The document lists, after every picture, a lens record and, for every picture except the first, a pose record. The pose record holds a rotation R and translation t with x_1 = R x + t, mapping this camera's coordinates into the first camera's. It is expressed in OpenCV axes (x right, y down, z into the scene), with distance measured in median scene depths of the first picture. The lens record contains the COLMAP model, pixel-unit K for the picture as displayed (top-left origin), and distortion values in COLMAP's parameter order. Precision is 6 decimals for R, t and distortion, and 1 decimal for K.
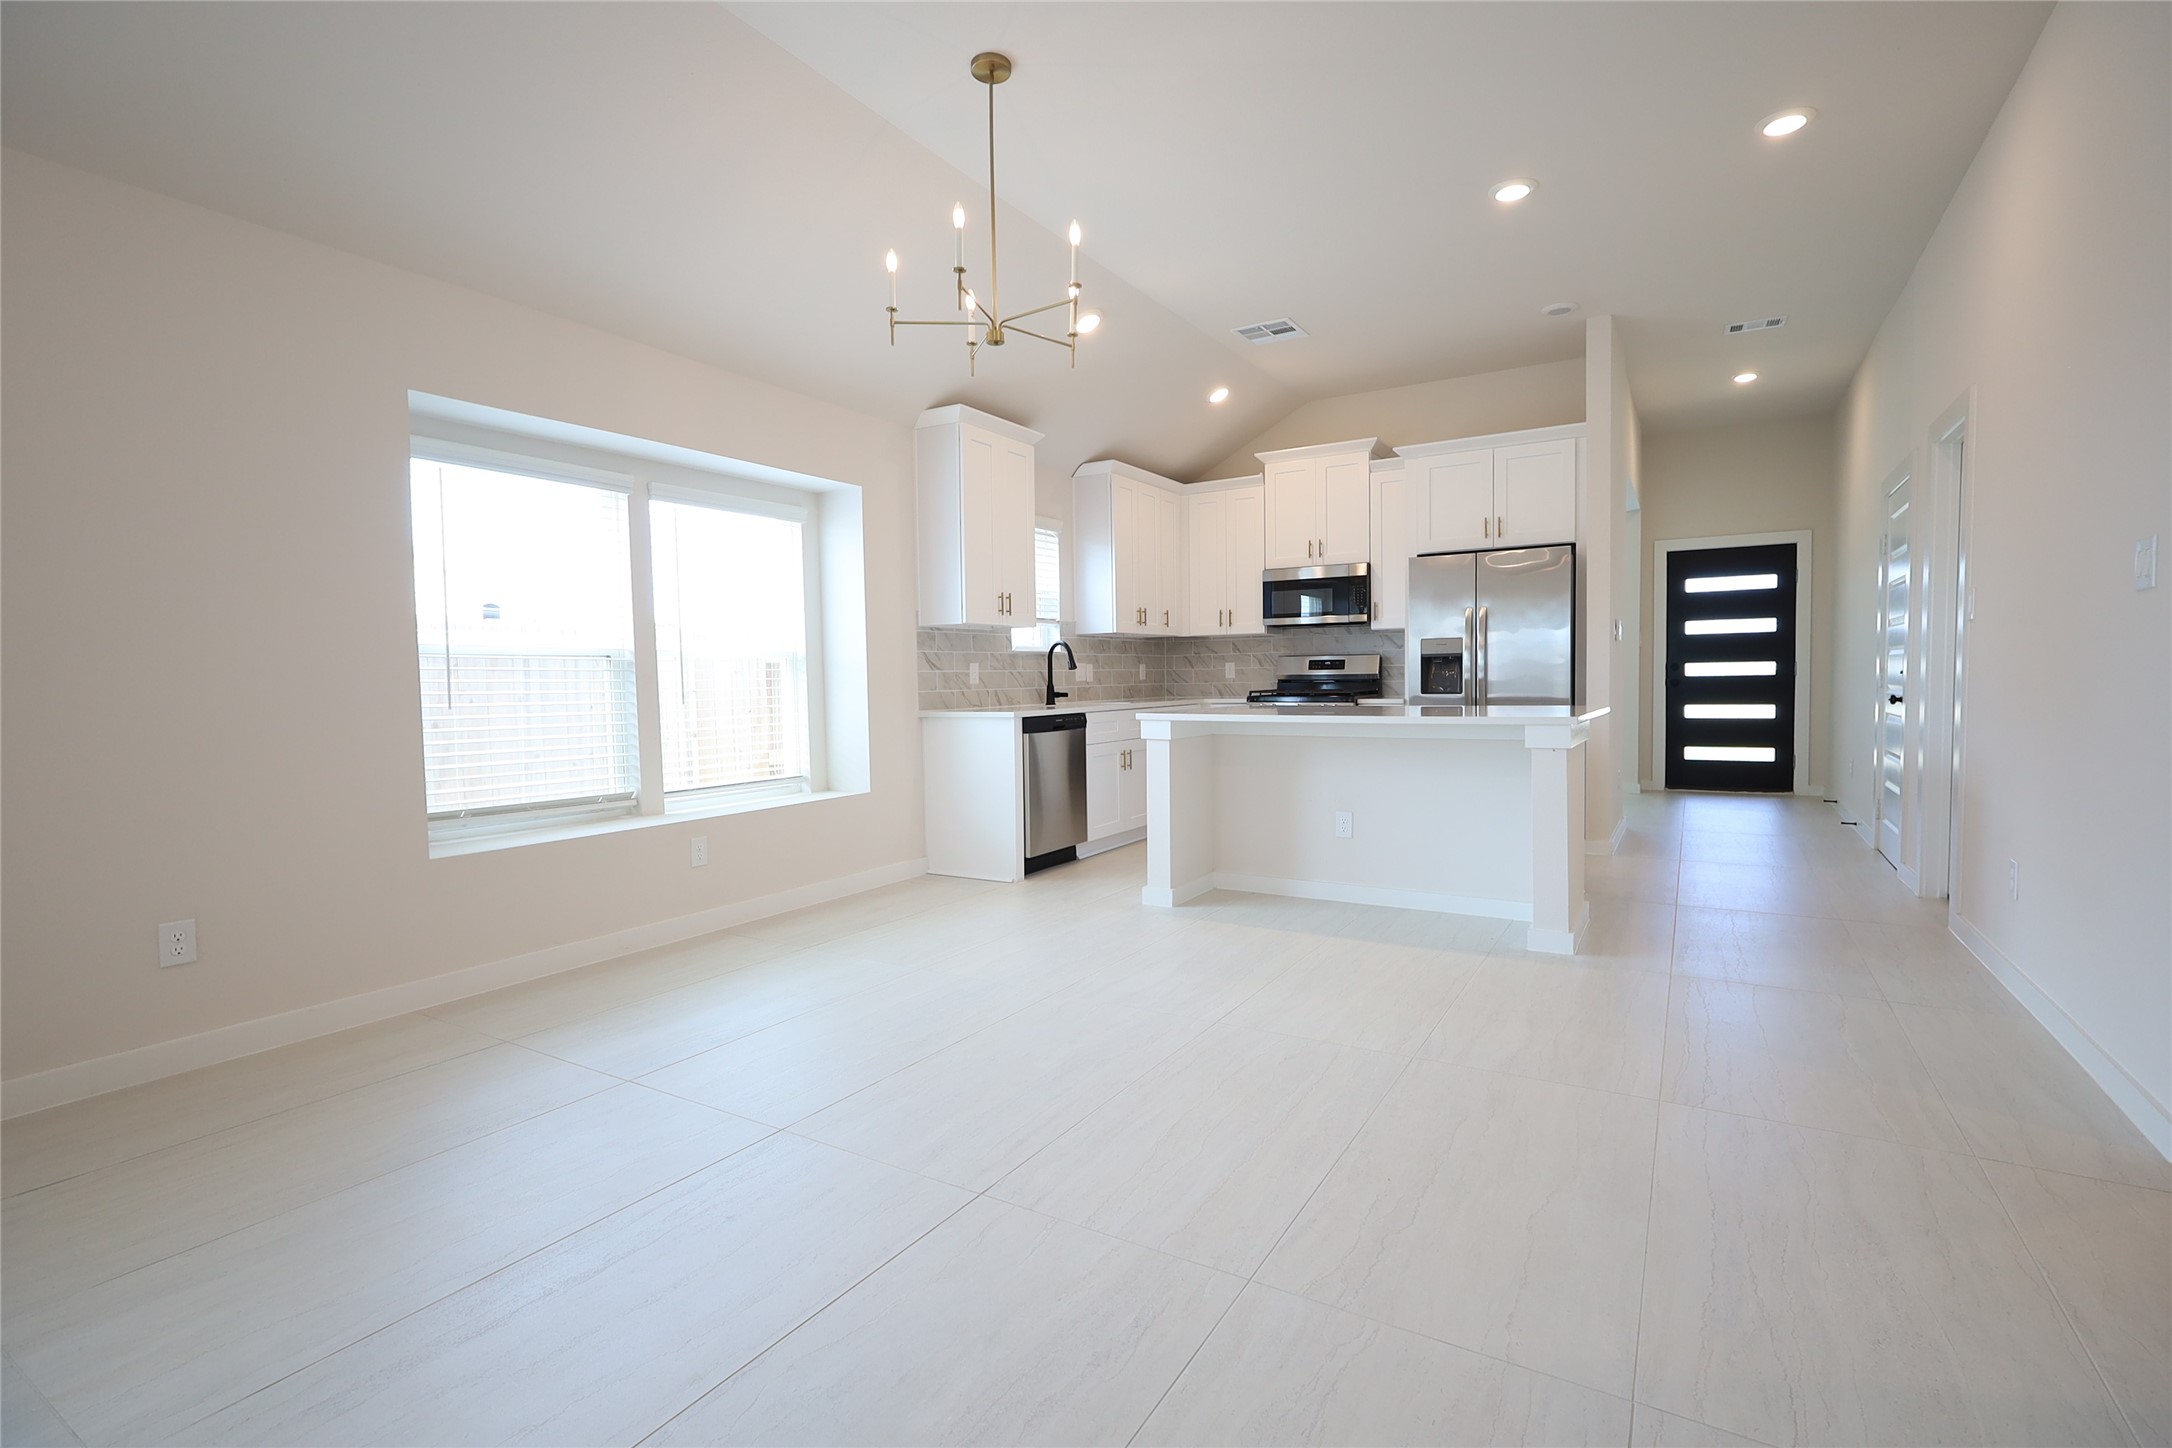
lens RADIAL K [[997.3, 0, 1089.0], [0, 997.3, 726.9], [0, 0, 1]] dist [0.004490, -0.000209]
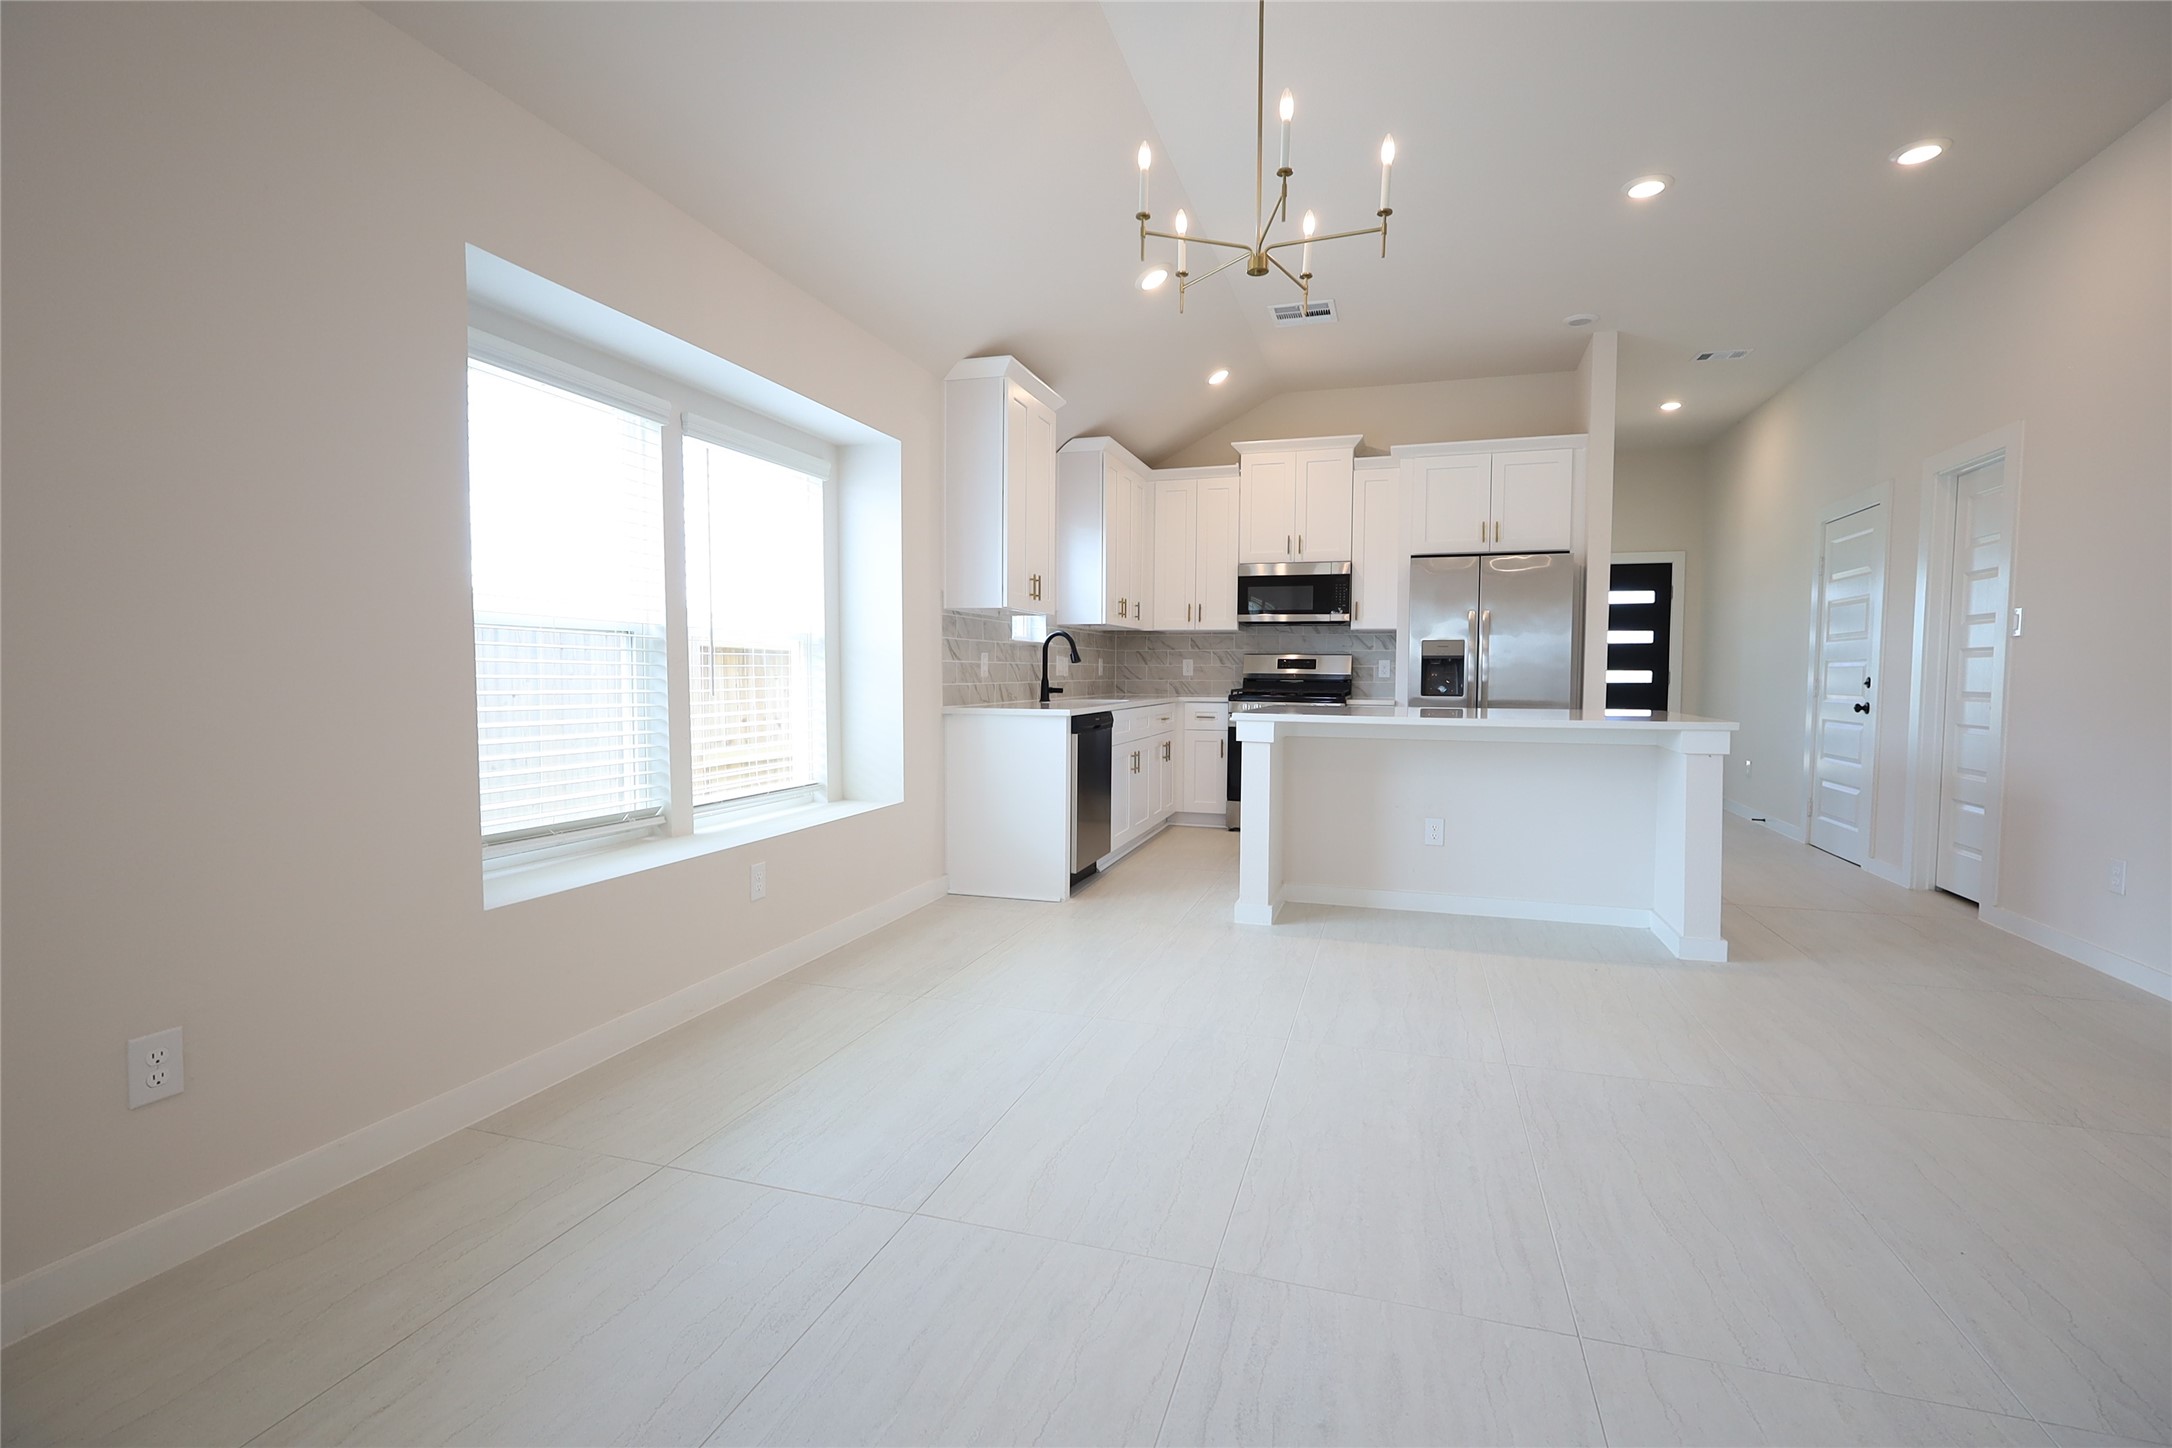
lens RADIAL K [[997.3, 0, 1084.5], [0, 997.3, 725.3], [0, 0, 1]] dist [0.004490, -0.000209]
pose [[0.970652, 0.008159, 0.240349, -0.270202], [-0.008706, 0.999961, 0.001212, -0.002145], [-0.240330, -0.003269, 0.970686, 0.136048]]
